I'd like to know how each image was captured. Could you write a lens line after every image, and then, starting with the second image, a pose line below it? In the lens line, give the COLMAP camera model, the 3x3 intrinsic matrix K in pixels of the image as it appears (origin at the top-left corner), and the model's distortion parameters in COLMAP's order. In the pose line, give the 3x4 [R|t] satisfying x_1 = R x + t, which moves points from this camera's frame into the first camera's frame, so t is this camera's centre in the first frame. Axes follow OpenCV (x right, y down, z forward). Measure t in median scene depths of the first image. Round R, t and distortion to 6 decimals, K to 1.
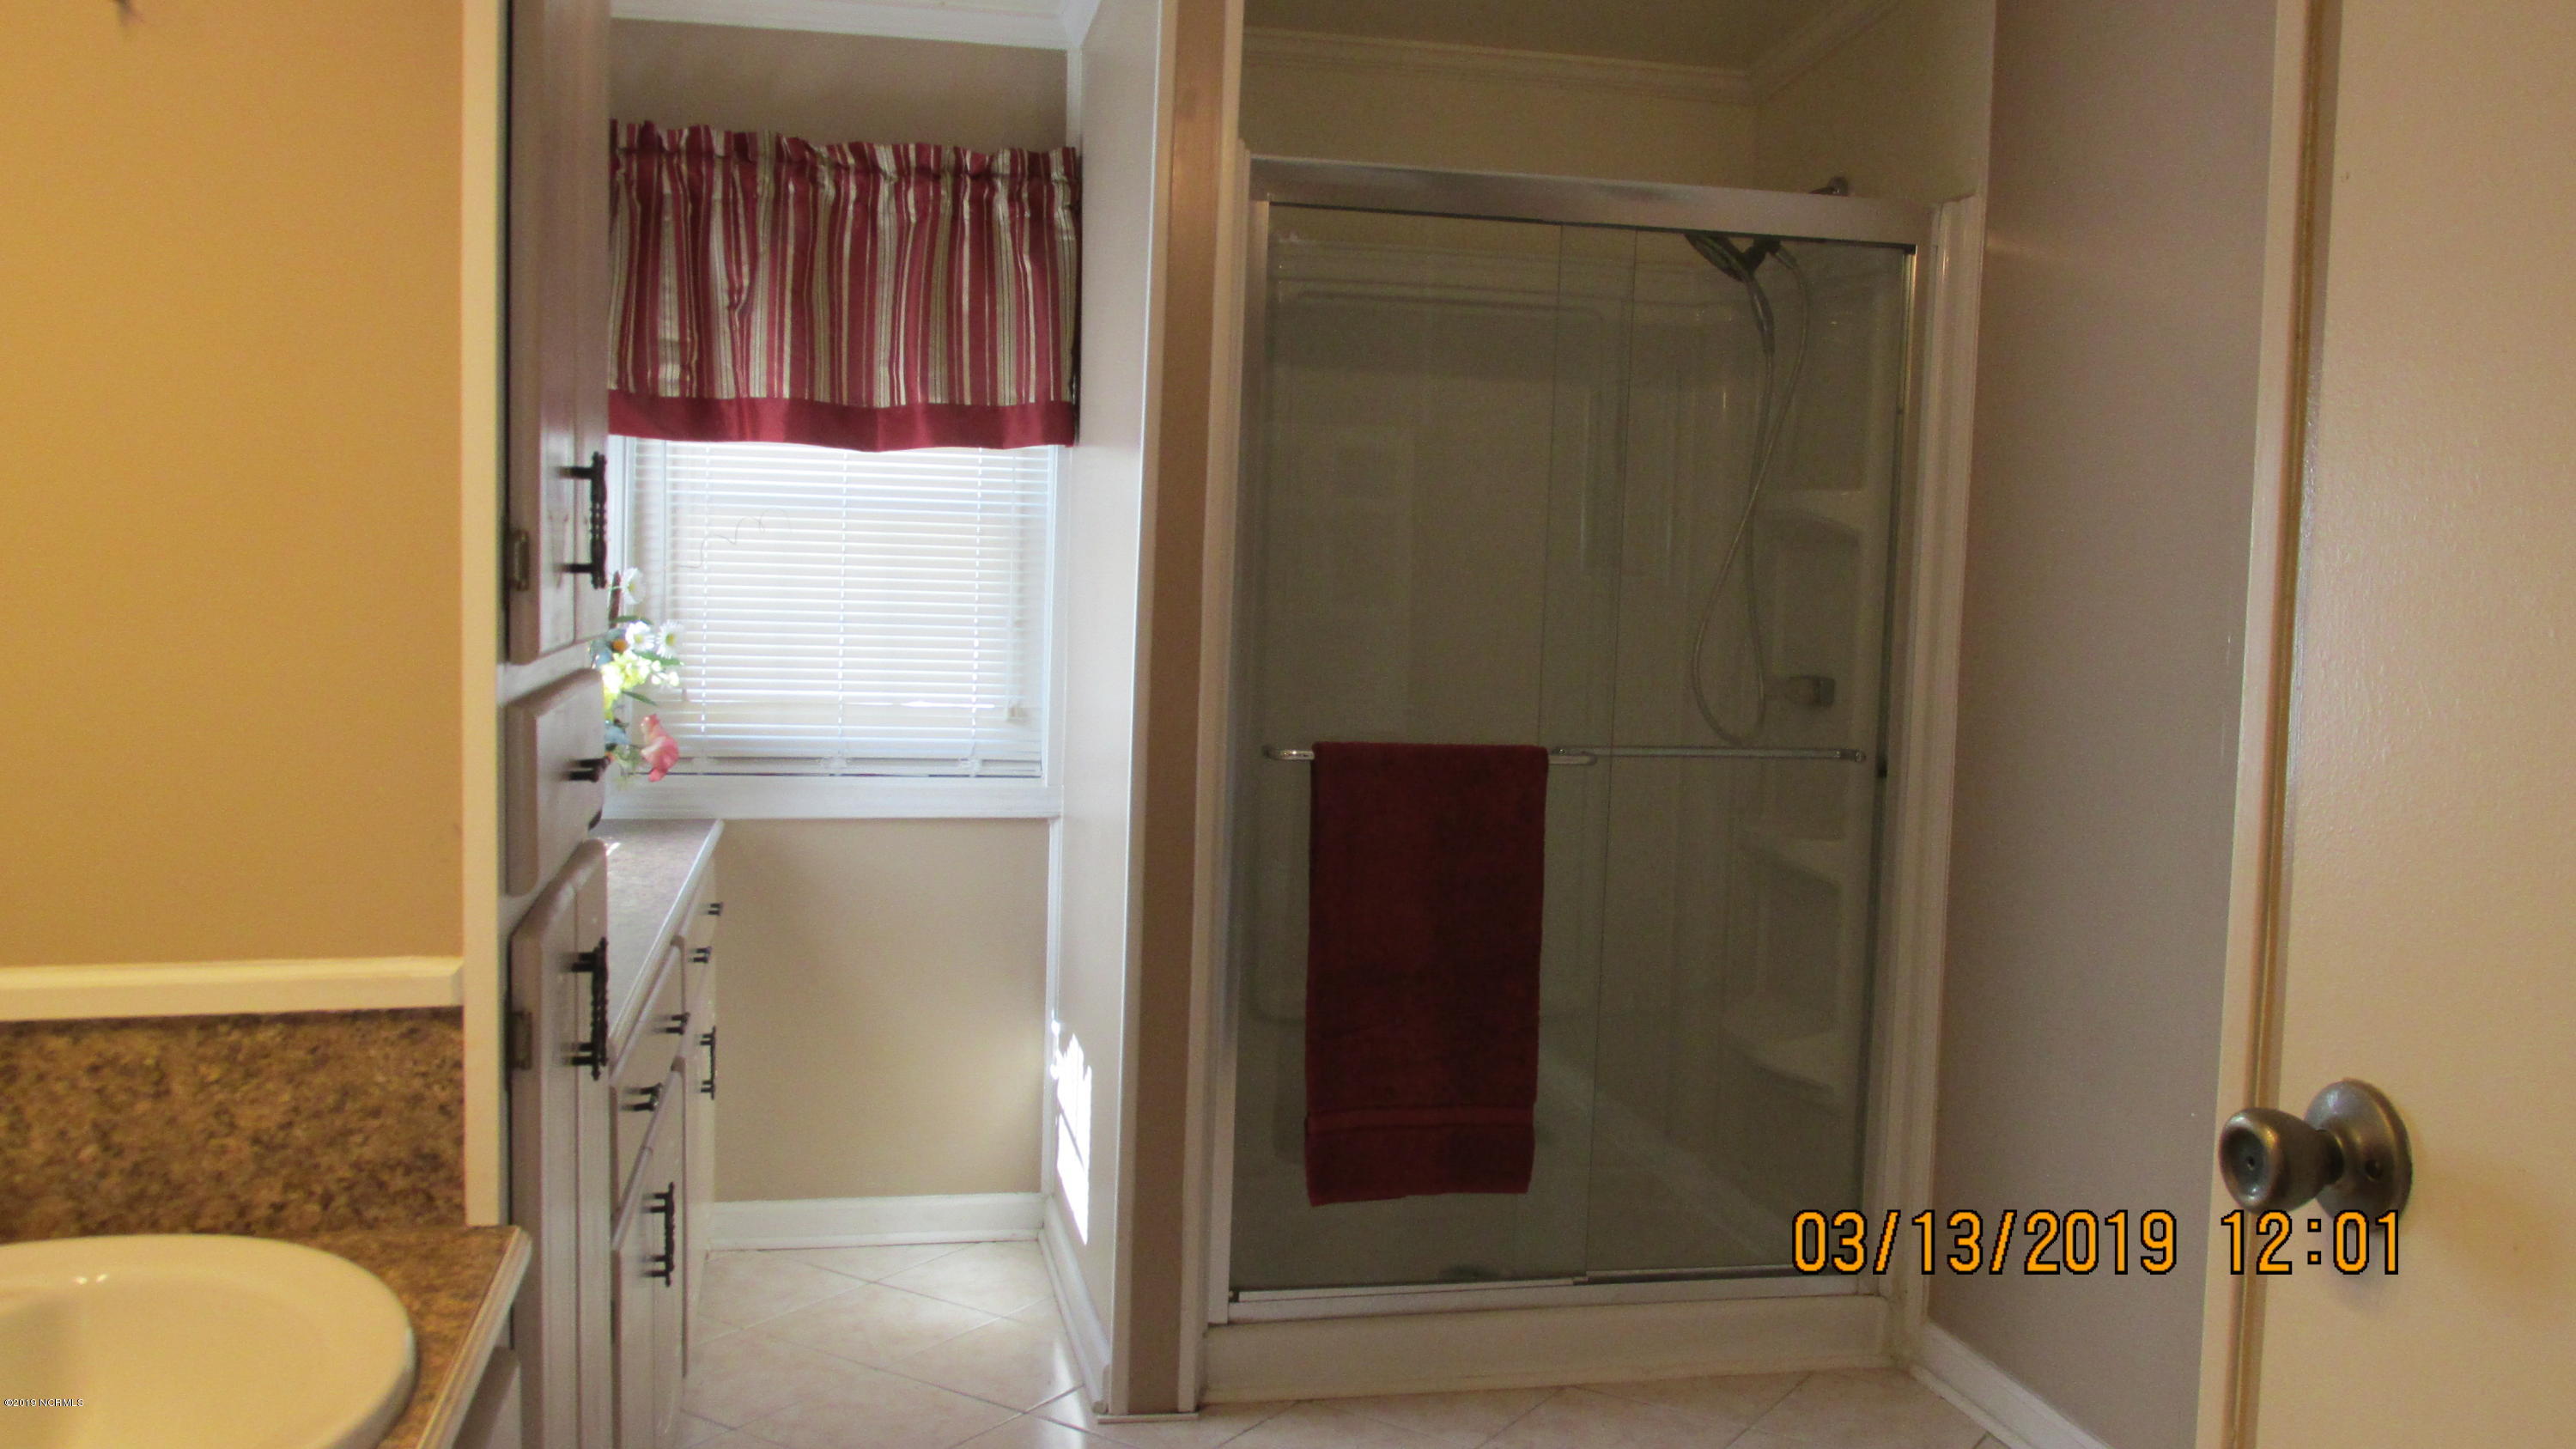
lens RADIAL K [[2126.7, 0, 1288.0], [0, 2126.7, 724.5], [0, 0, 1]] dist [-0.050980, 0.021403]
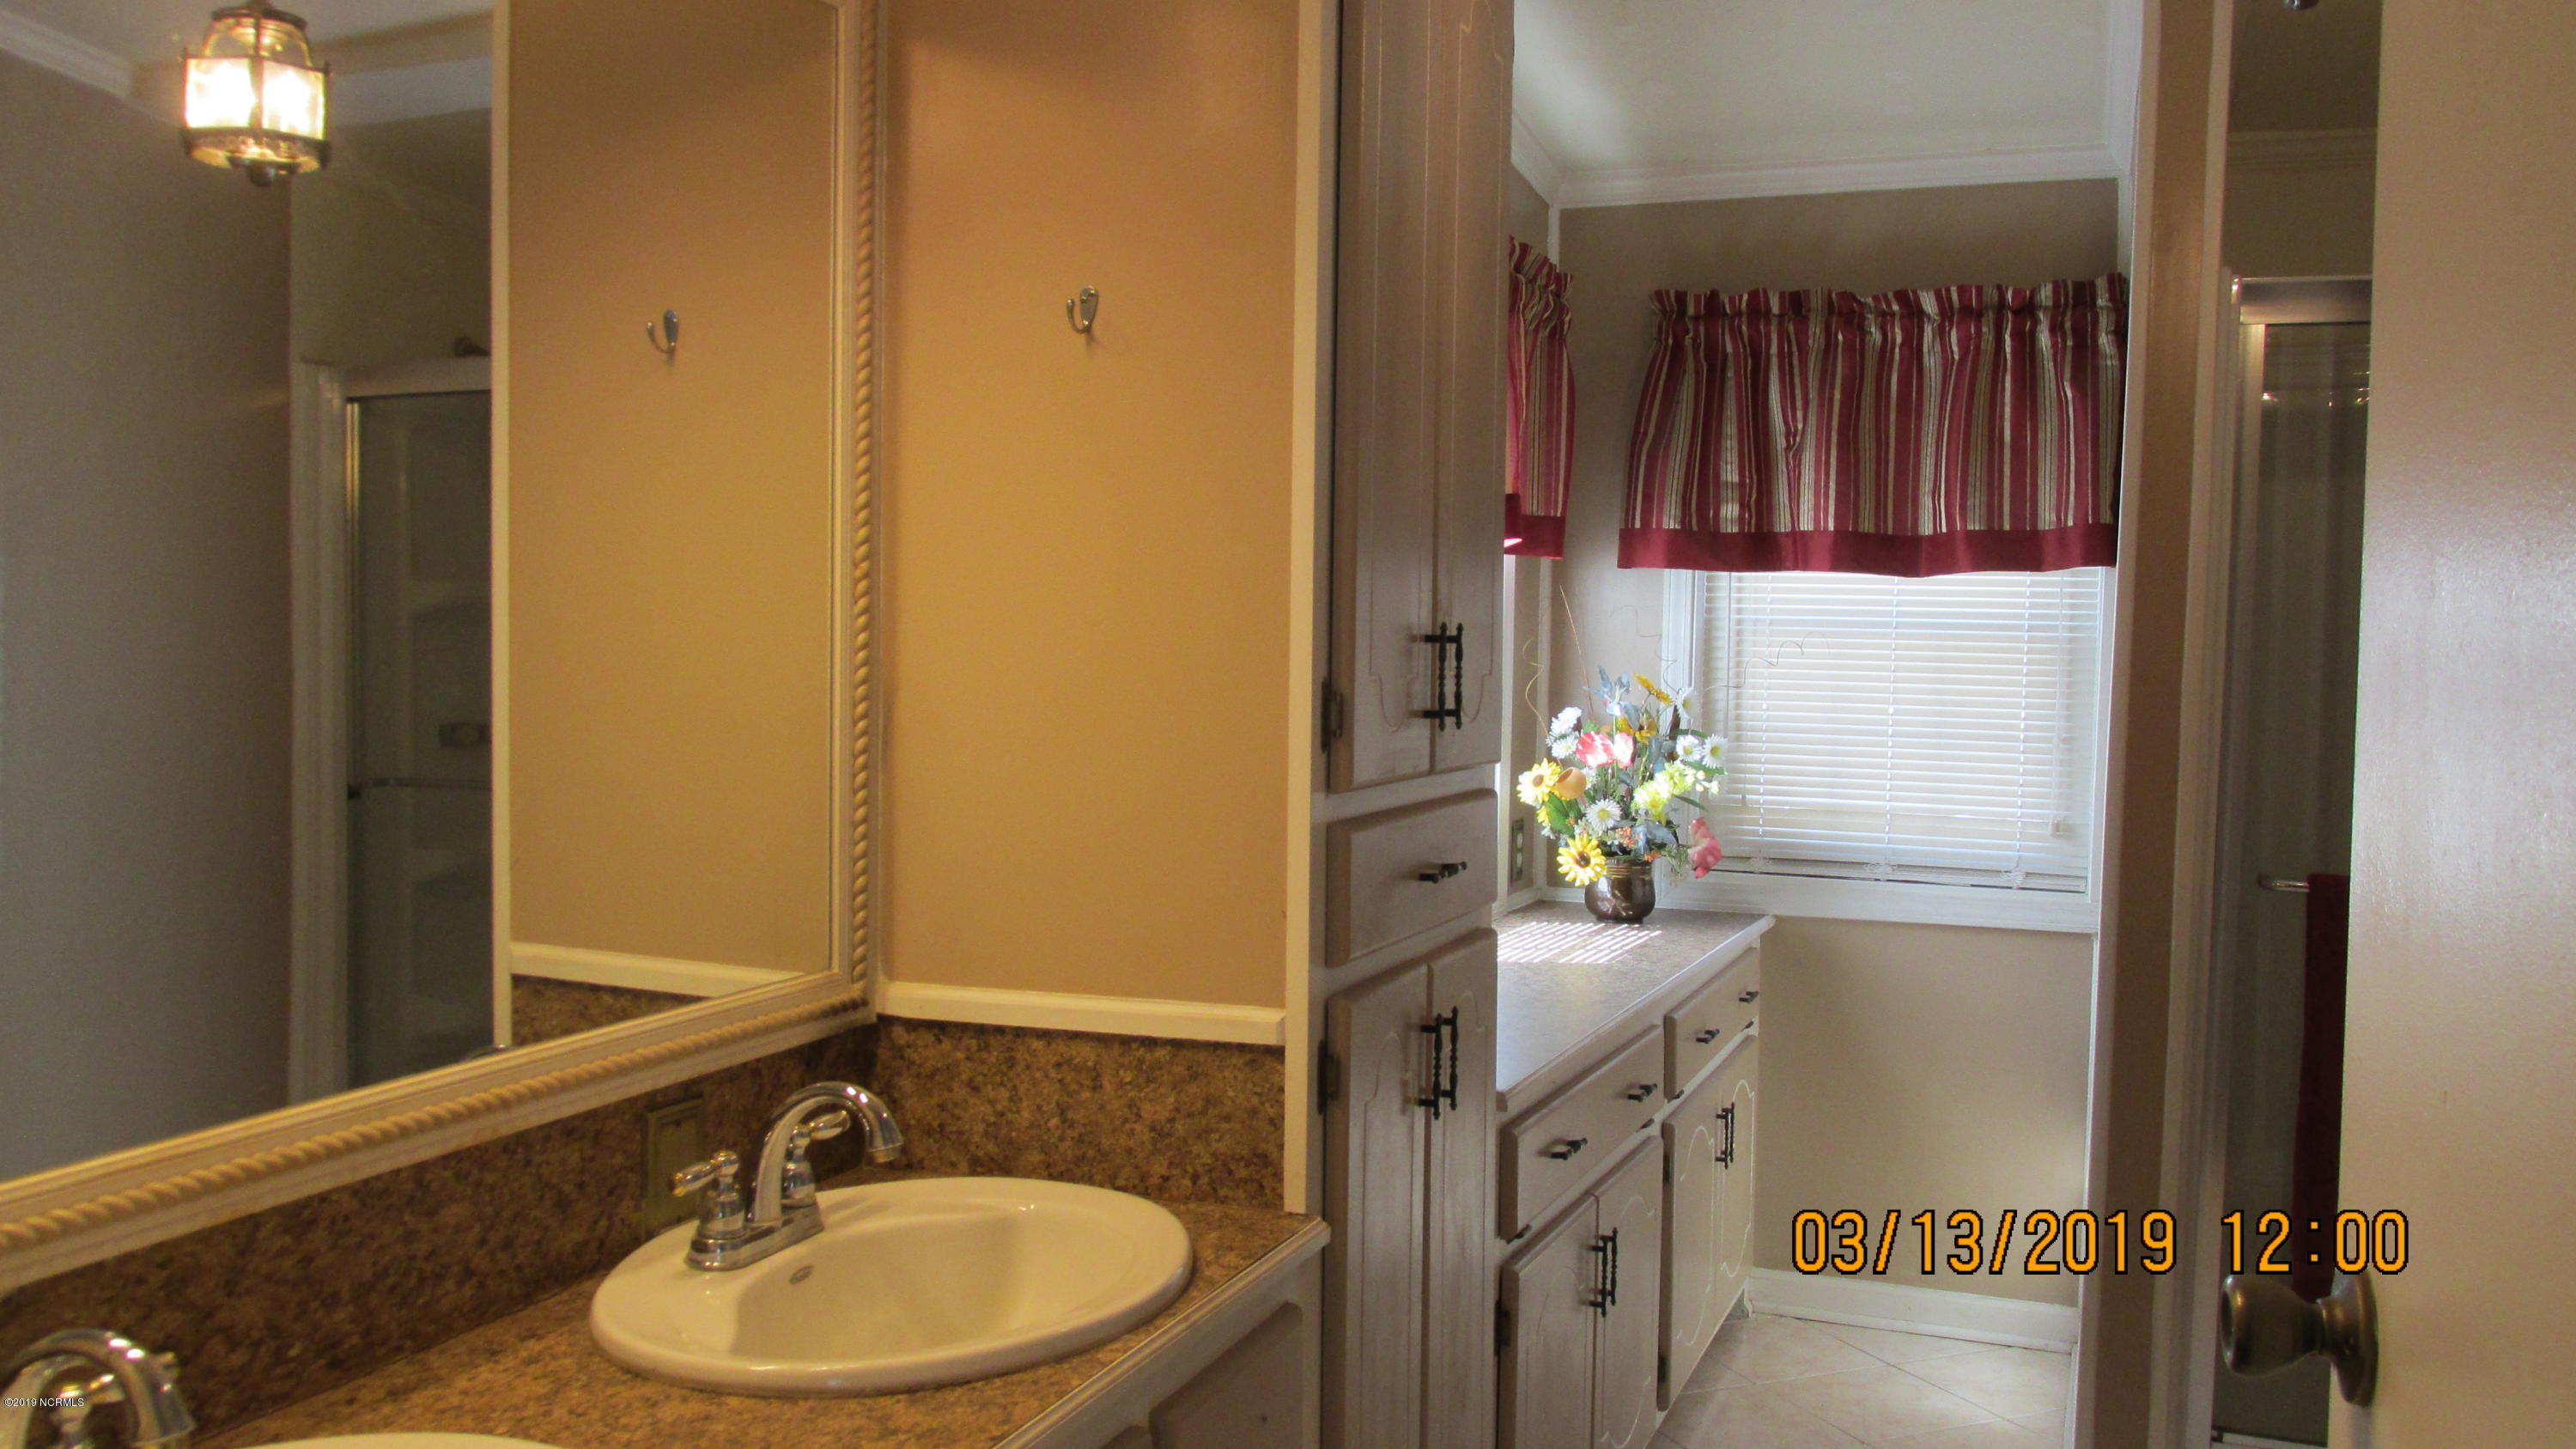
lens RADIAL K [[2126.7, 0, 1288.0], [0, 2126.7, 724.5], [0, 0, 1]] dist [-0.050980, 0.021403]
pose [[0.828427, 0.013453, -0.559935, 0.141947], [-0.036620, 0.998873, -0.030181, -0.011854], [0.558899, 0.045507, 0.827986, -0.050327]]
